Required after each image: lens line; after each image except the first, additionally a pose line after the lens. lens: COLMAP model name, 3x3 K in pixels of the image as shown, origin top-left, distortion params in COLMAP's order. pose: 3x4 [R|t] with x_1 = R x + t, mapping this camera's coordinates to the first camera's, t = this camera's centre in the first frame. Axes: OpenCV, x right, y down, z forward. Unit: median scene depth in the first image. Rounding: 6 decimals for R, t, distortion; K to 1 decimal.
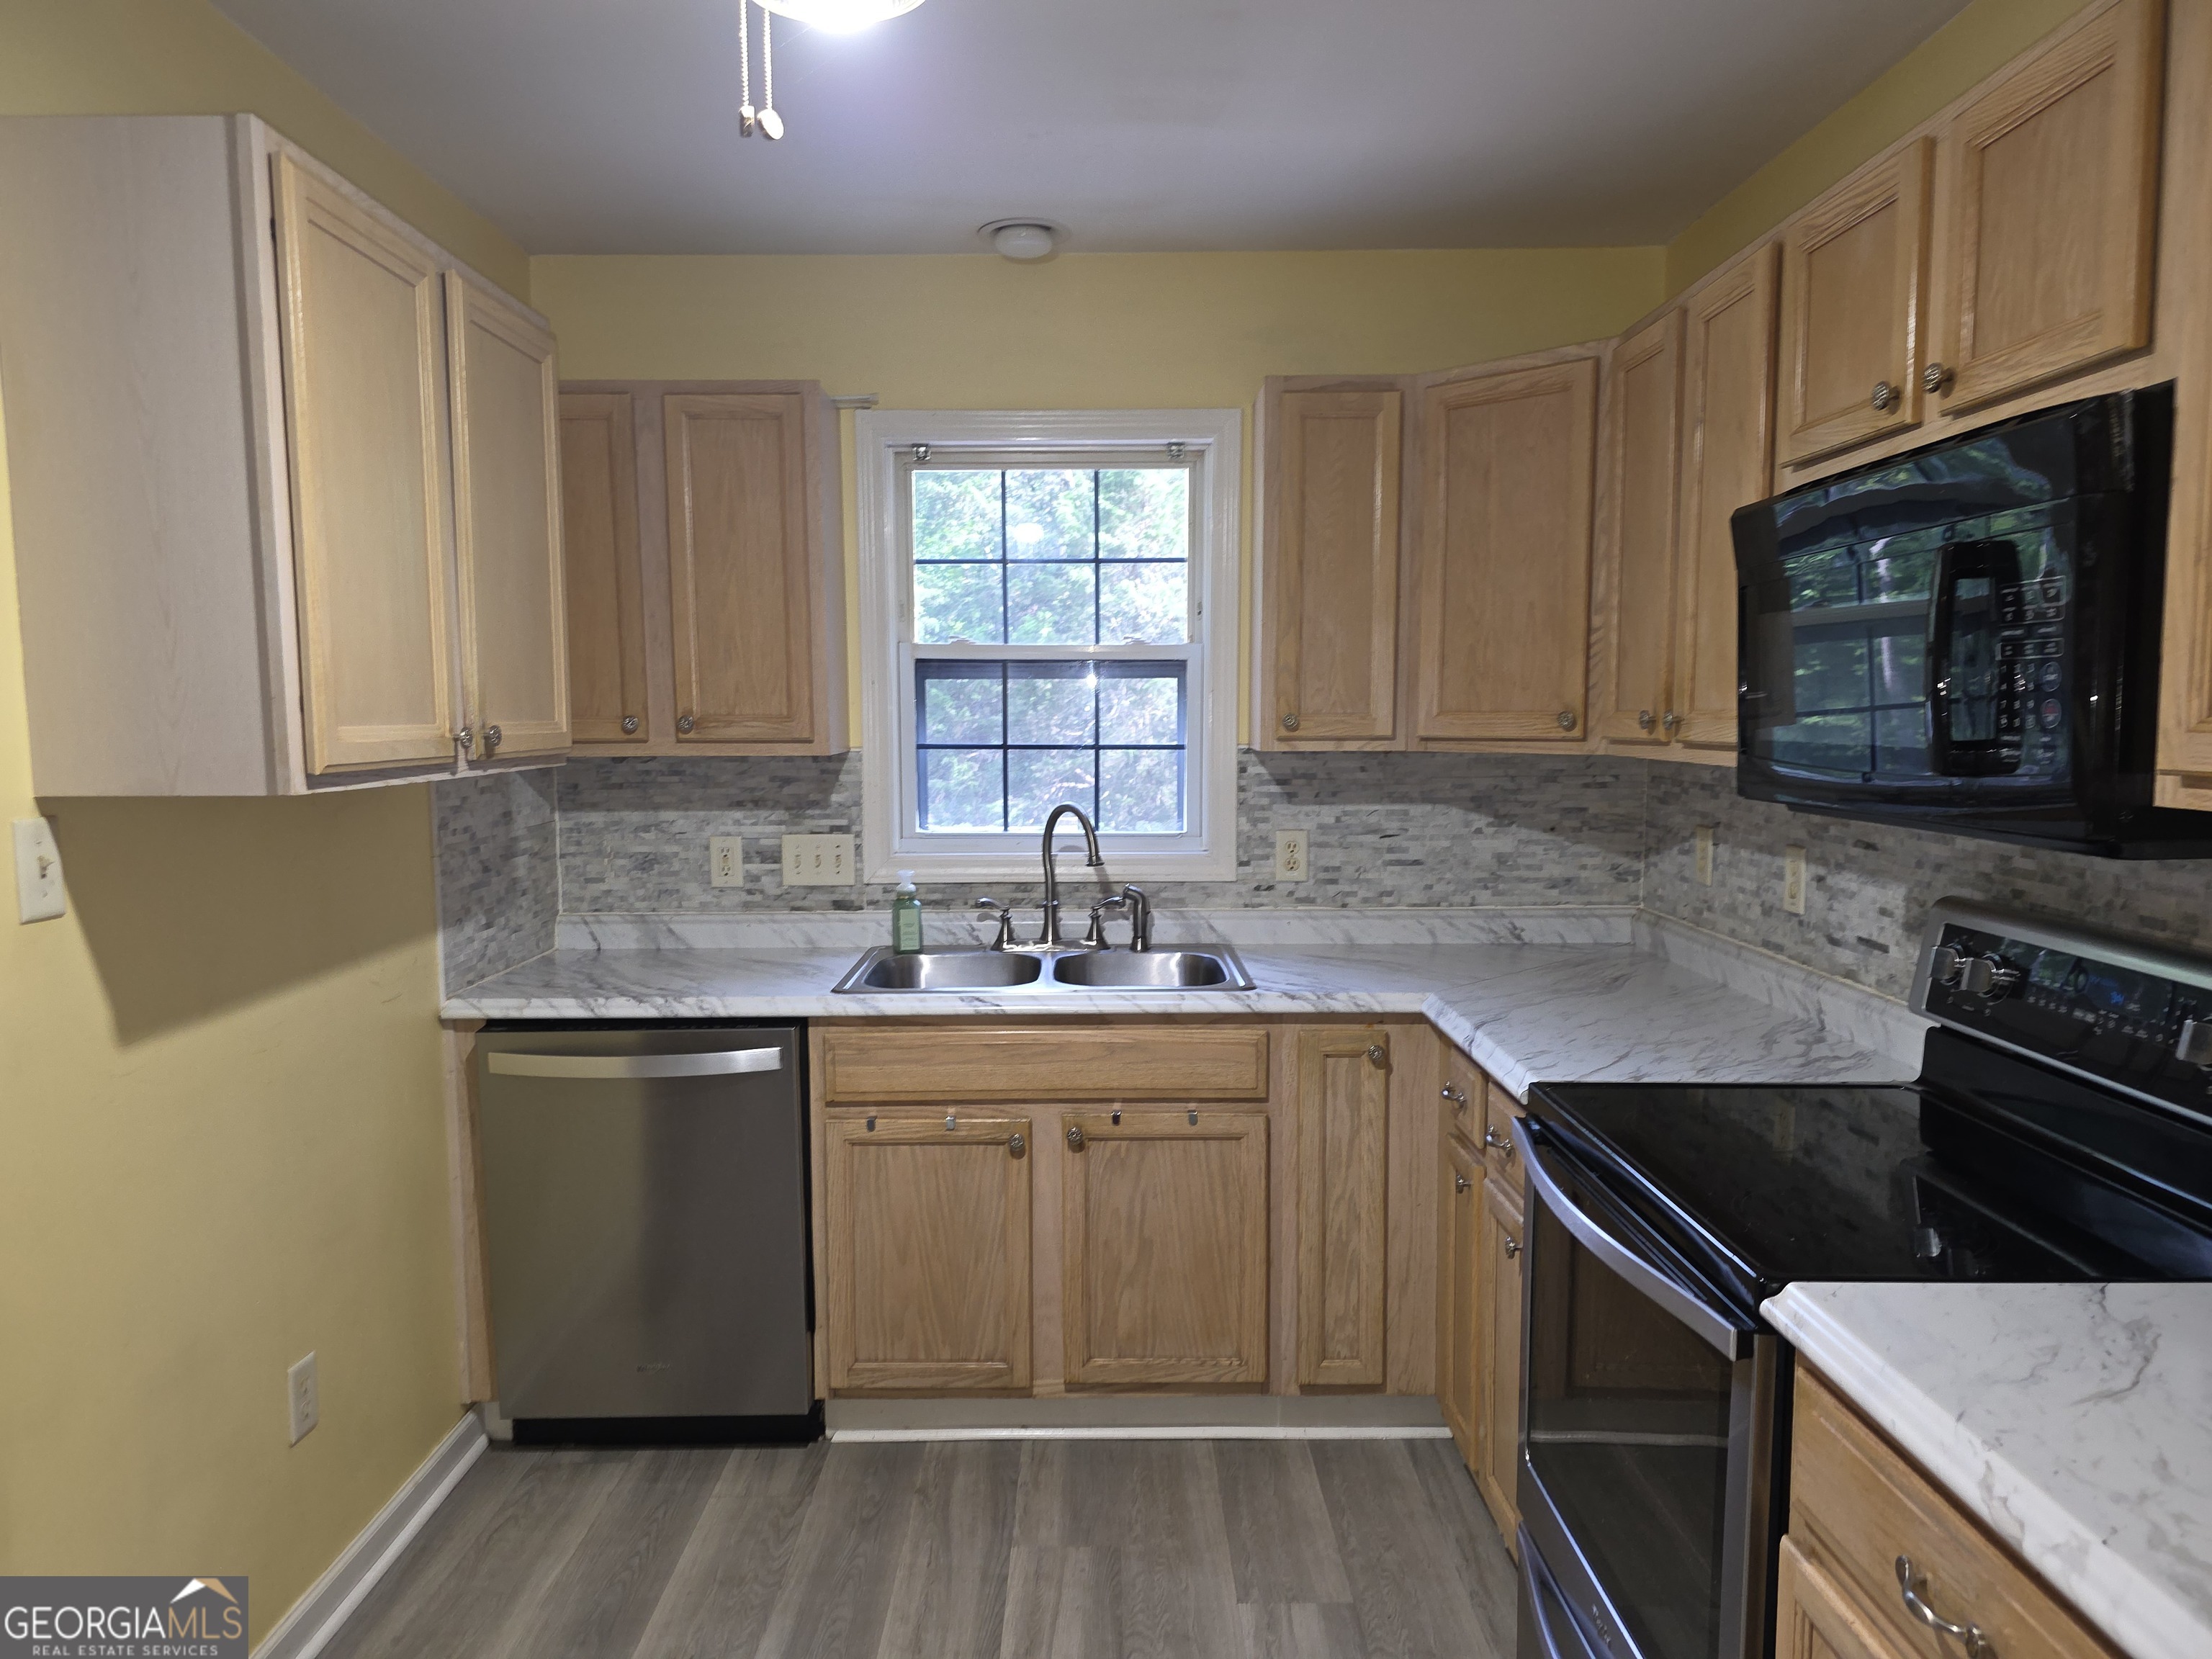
lens RADIAL K [[1490.9, 0, 1106.0], [0, 1490.9, 829.5], [0, 0, 1]] dist [0.066302, -0.050094]
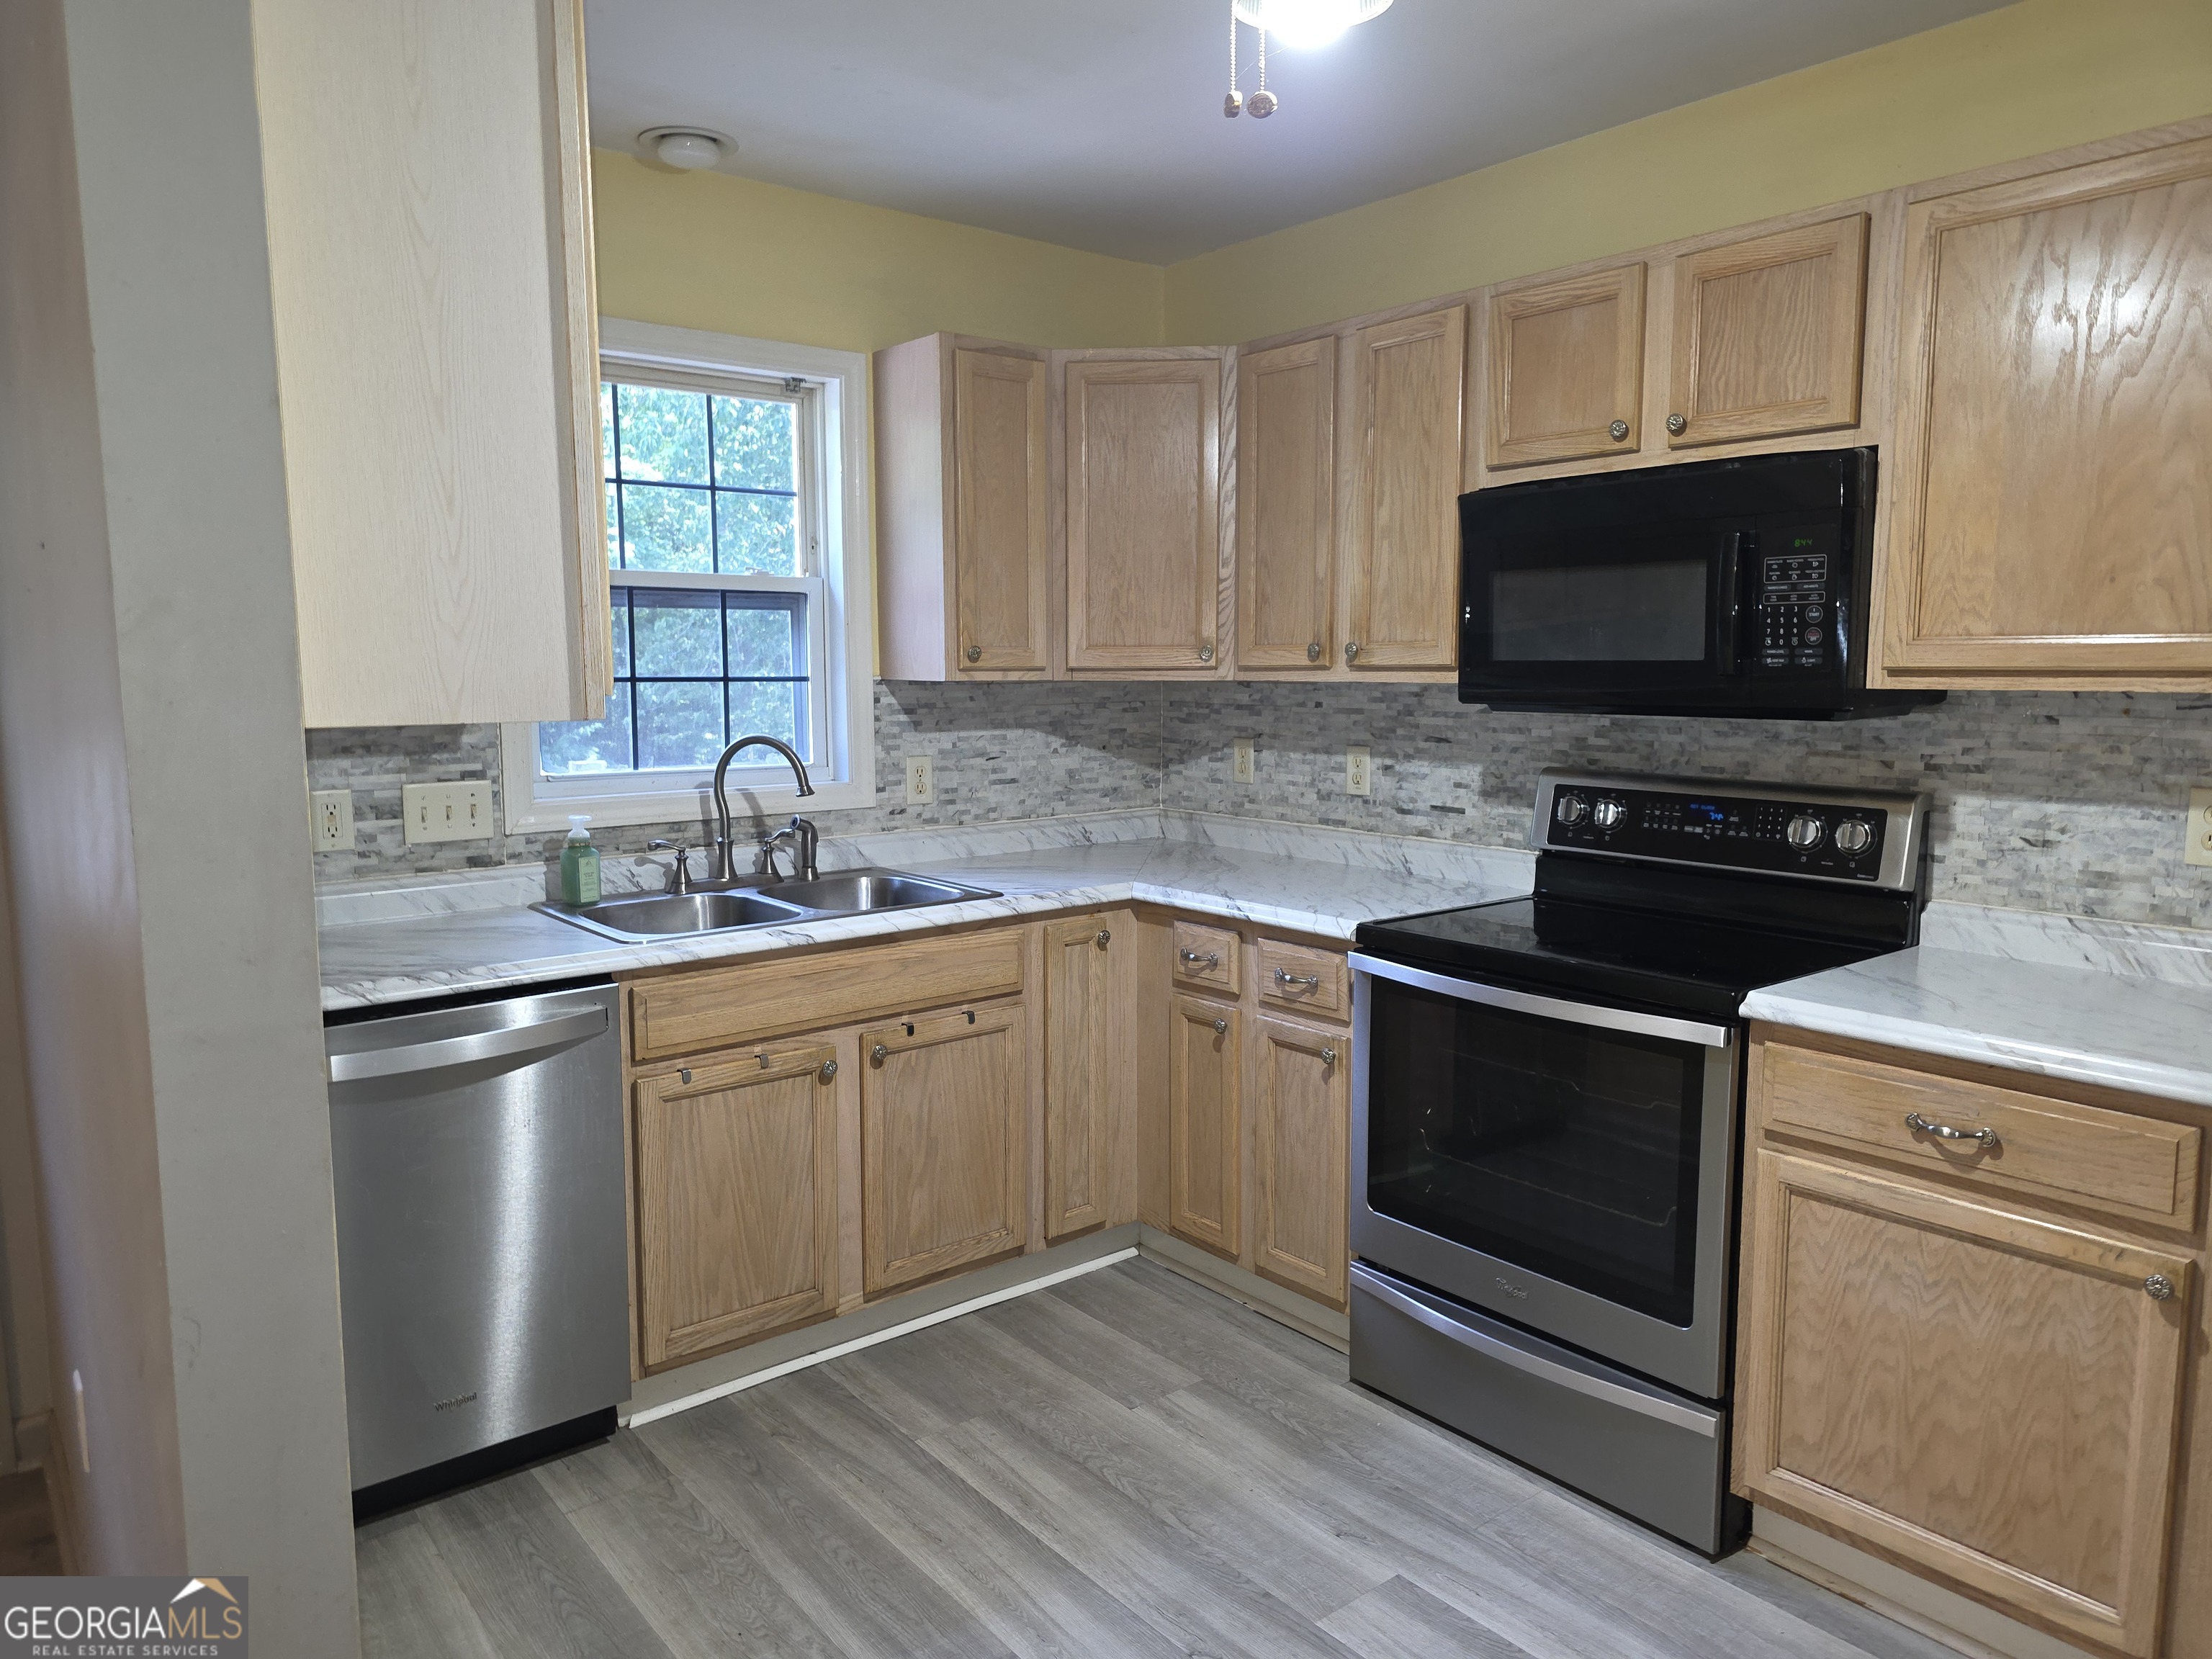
lens RADIAL K [[1486.0, 0, 1104.5], [0, 1486.0, 809.3], [0, 0, 1]] dist [0.064594, -0.052563]
pose [[0.775305, -0.061185, 0.628616, -0.523397], [0.050350, 0.998116, 0.035051, 0.009012], [-0.629577, 0.004476, 0.776925, 0.098529]]
